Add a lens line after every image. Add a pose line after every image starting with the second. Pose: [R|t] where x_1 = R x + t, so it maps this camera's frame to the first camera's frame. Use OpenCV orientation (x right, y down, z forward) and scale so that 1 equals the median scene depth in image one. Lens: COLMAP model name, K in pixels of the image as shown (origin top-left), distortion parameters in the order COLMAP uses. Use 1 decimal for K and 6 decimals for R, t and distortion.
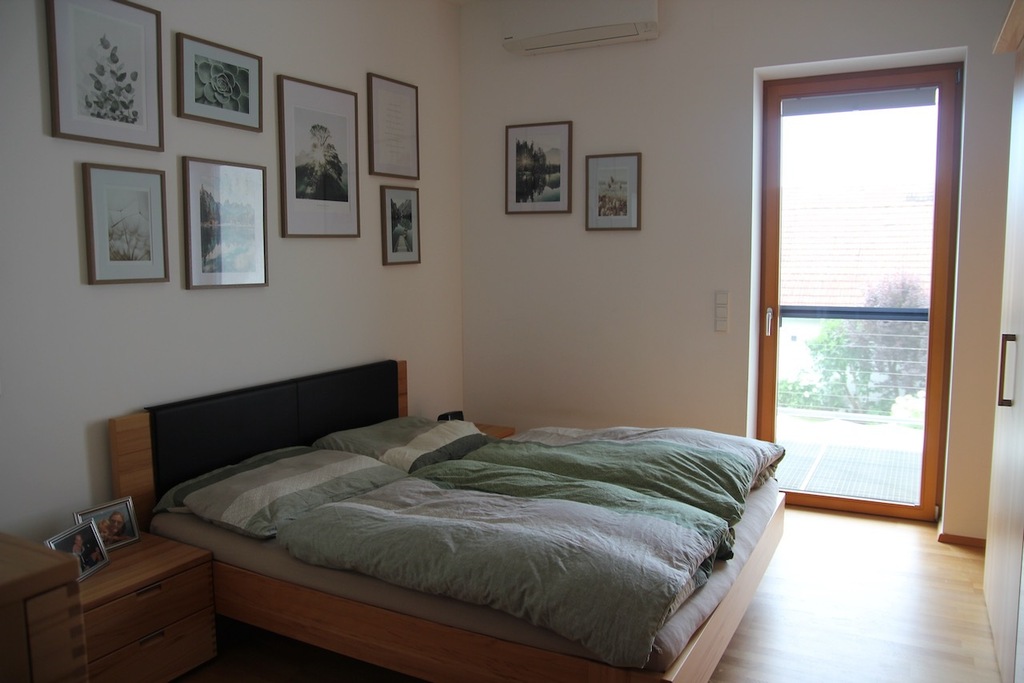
lens RADIAL K [[770.7, 0, 512.0], [0, 770.7, 341.5], [0, 0, 1]] dist [-0.148061, 0.104415]
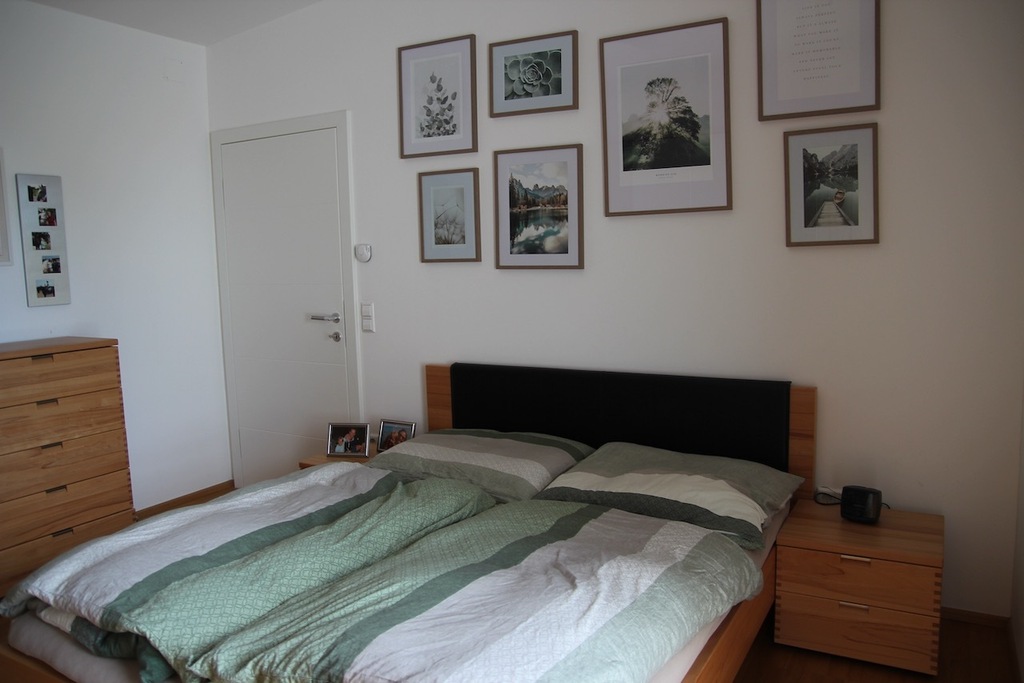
lens RADIAL K [[770.7, 0, 512.0], [0, 770.7, 341.5], [0, 0, 1]] dist [-0.148061, 0.104415]
pose [[-0.028204, 0.121854, -0.992147, 0.727380], [-0.083866, 0.988754, 0.123822, -0.105680], [0.996078, 0.086700, -0.017667, 1.044063]]
